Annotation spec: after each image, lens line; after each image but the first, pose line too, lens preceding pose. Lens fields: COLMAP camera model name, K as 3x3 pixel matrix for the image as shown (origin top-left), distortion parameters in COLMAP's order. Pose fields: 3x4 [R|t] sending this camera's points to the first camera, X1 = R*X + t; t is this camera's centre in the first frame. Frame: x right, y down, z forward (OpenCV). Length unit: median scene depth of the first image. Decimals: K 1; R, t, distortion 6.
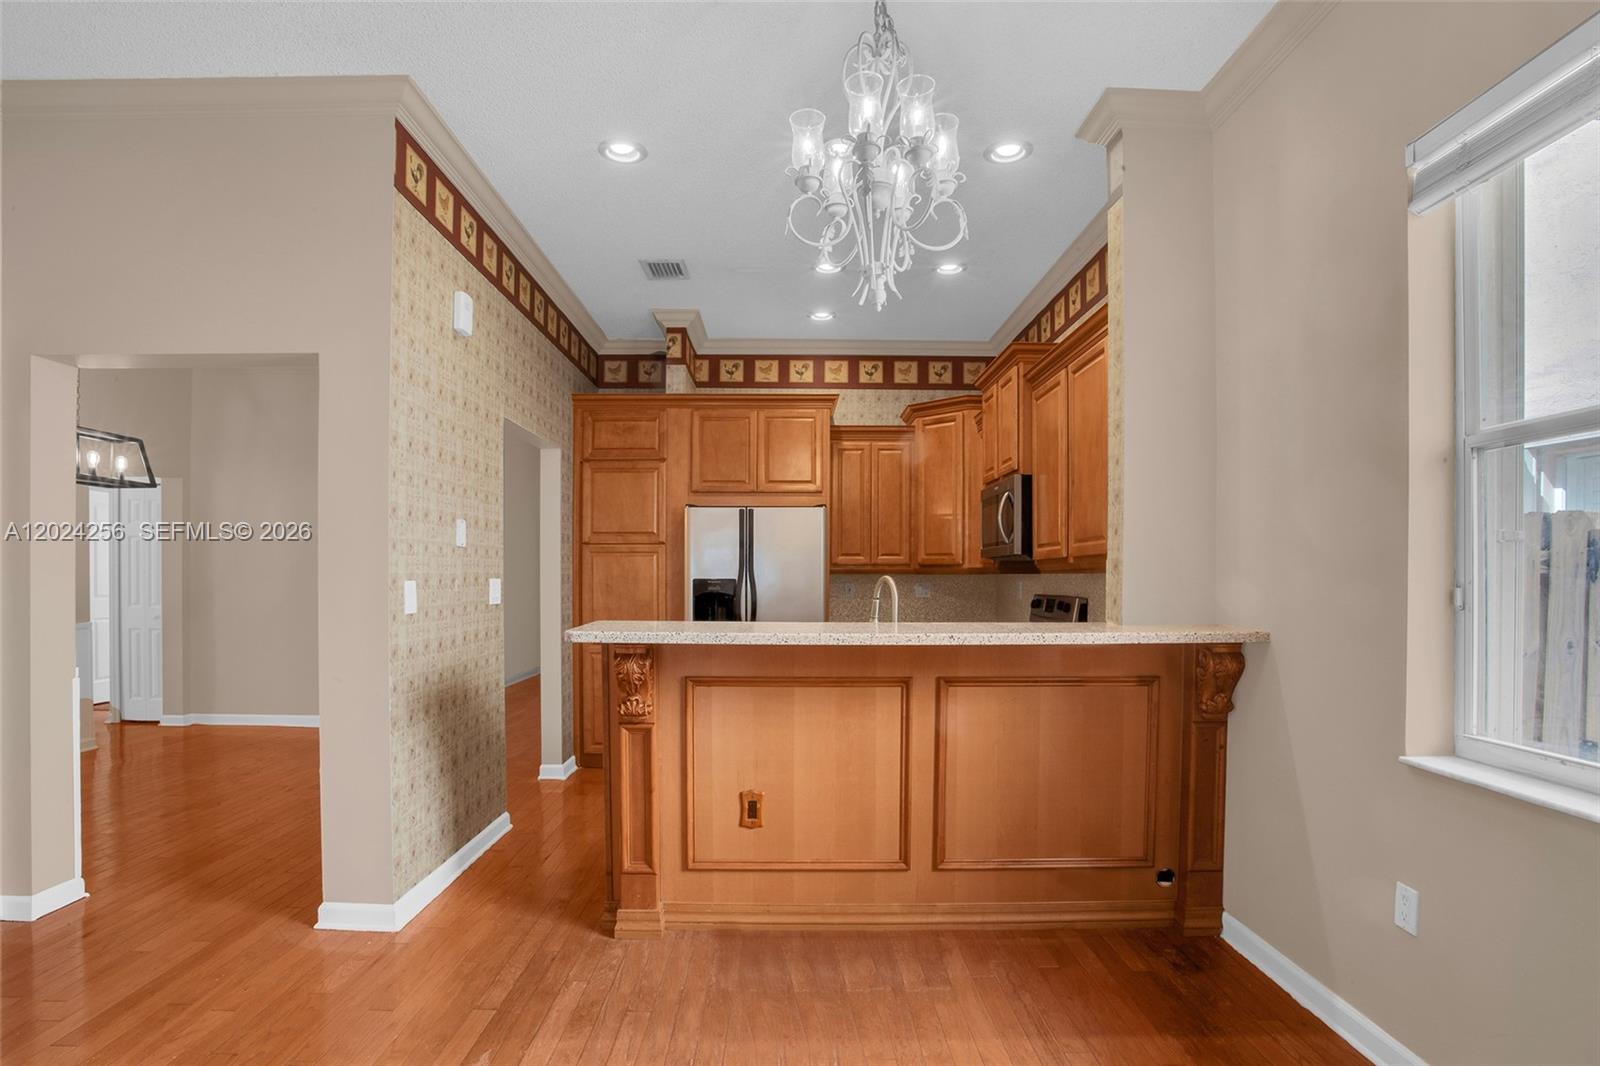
lens RADIAL K [[804.2, 0, 791.3], [0, 804.2, 588.3], [0, 0, 1]] dist [-0.083836, 0.037154]
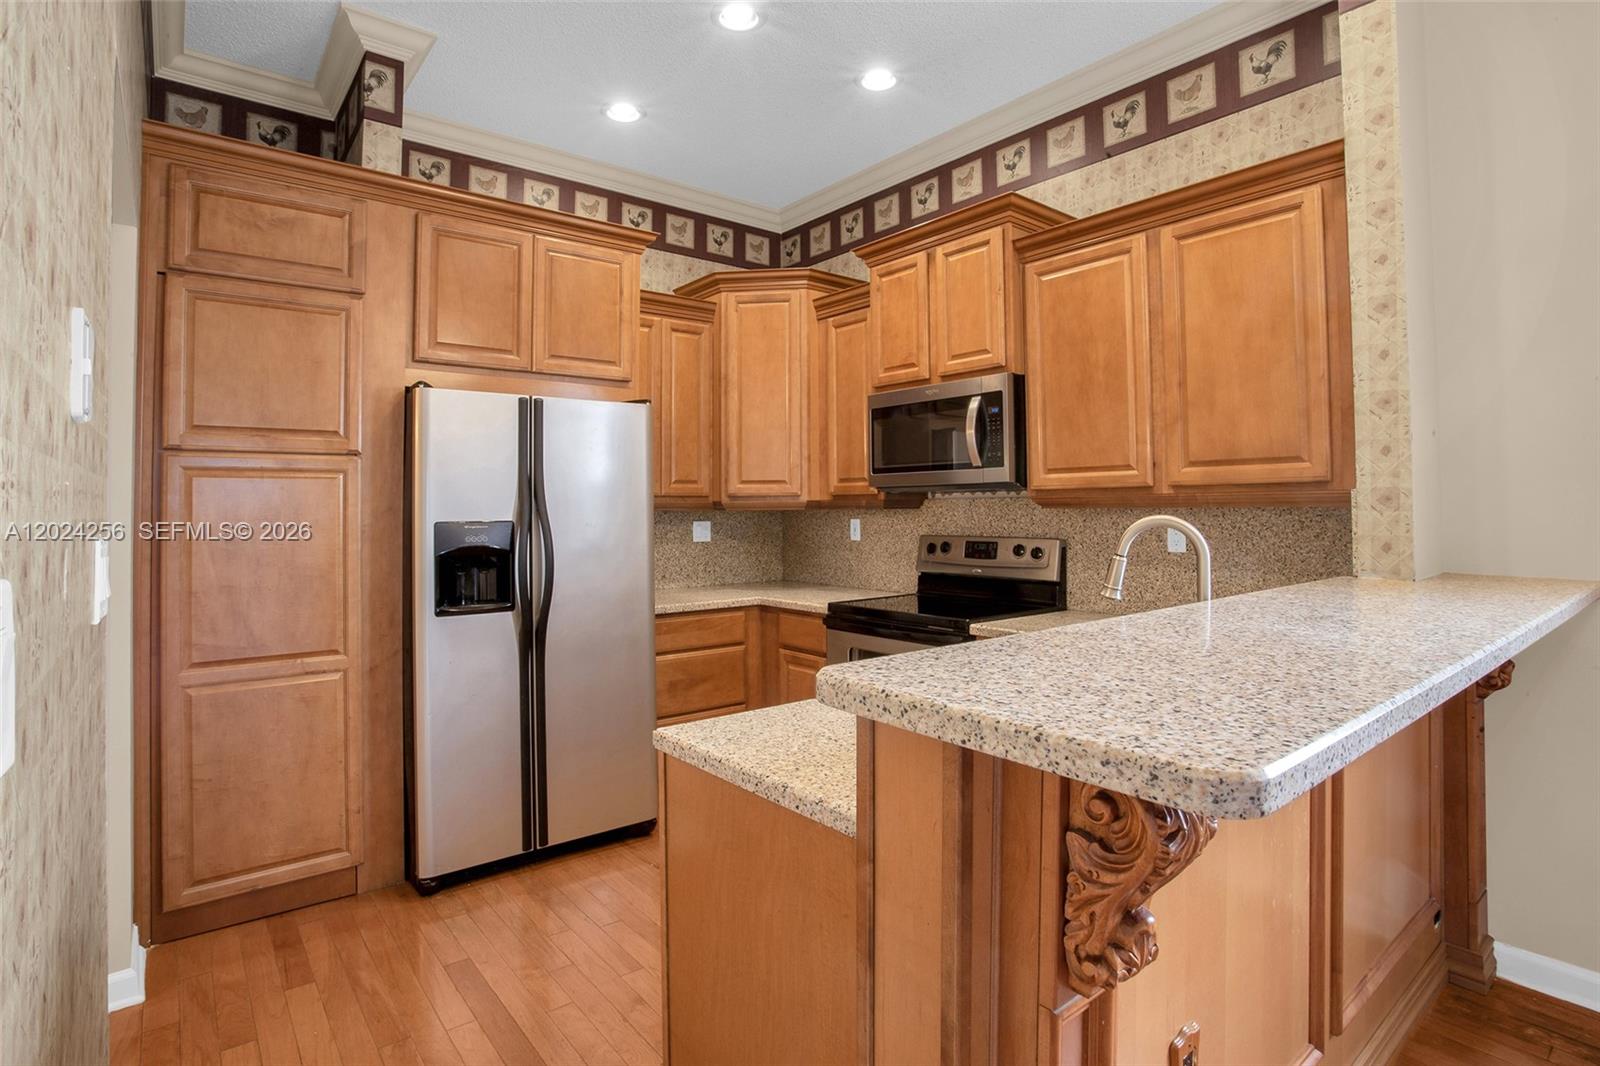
lens RADIAL K [[806.2, 0, 794.4], [0, 806.2, 489.7], [0, 0, 1]] dist [-0.084830, 0.036617]
pose [[0.787073, 0.007691, 0.616812, -0.304214], [0.016521, 0.999301, -0.033542, -0.014471], [-0.616638, 0.036590, 0.786396, 0.521555]]
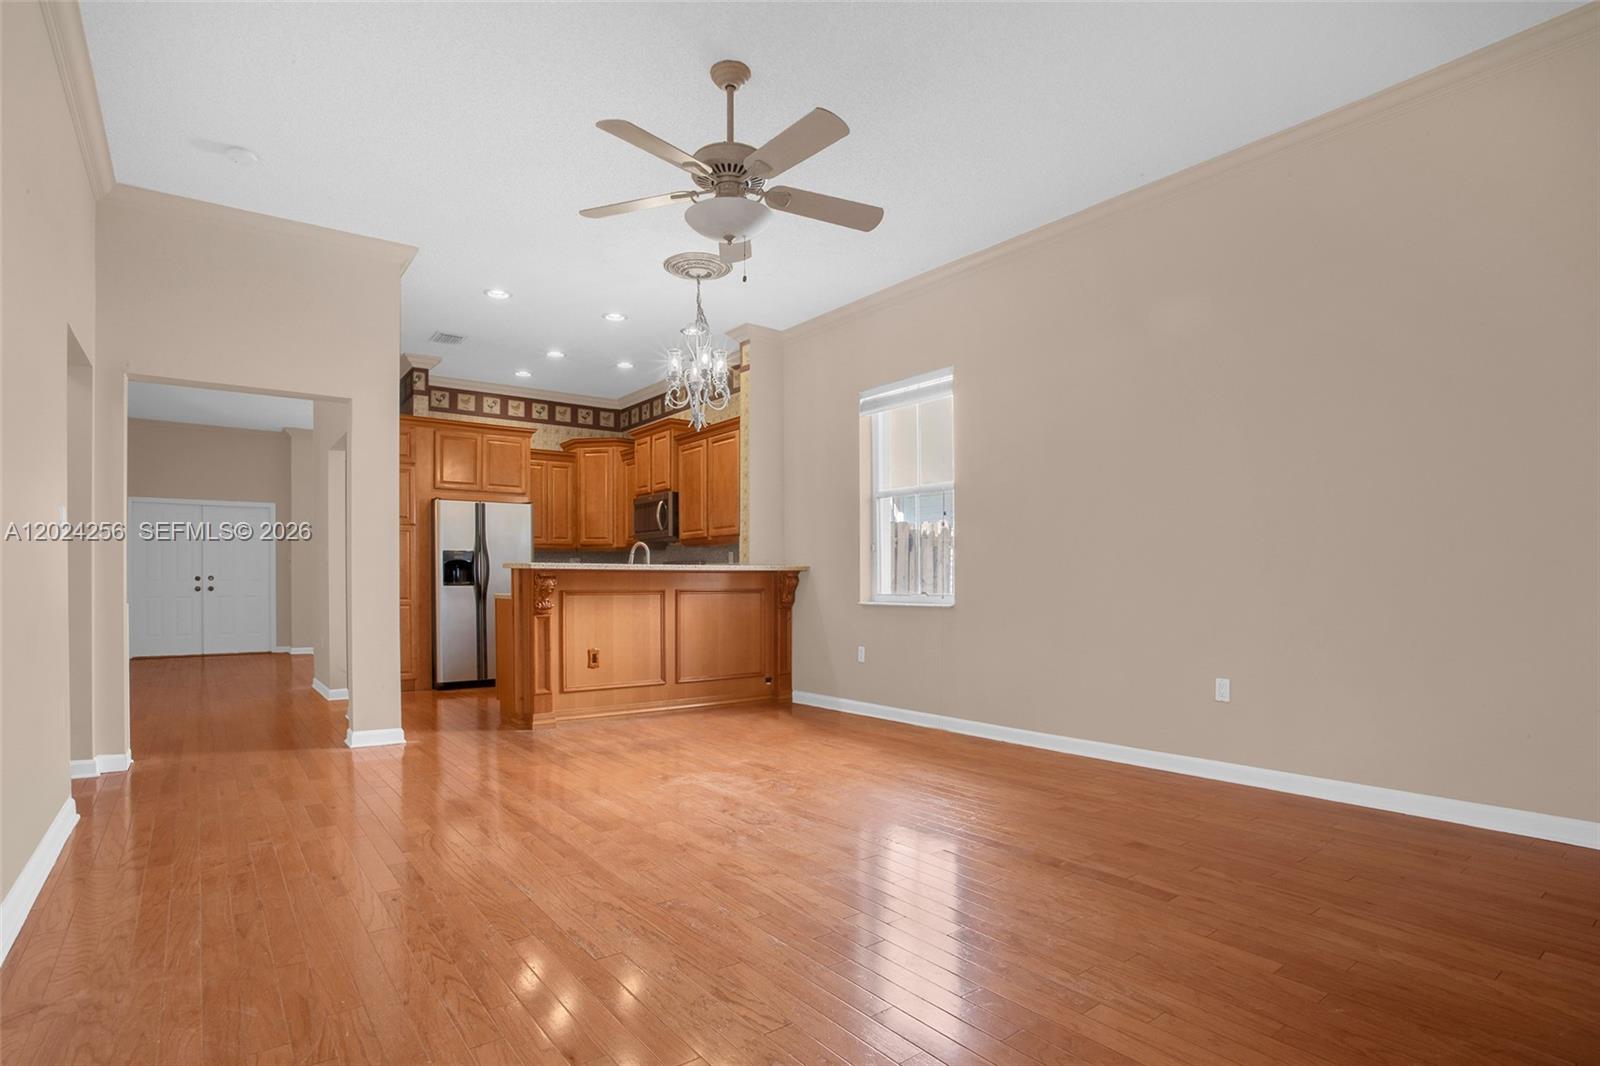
lens RADIAL K [[804.2, 0, 791.3], [0, 804.2, 588.3], [0, 0, 1]] dist [-0.083836, 0.037154]
pose [[0.799932, -0.011461, 0.599981, -0.553876], [0.013576, 0.999907, 0.001000, 0.072403], [-0.599937, 0.007346, 0.800014, -0.570644]]
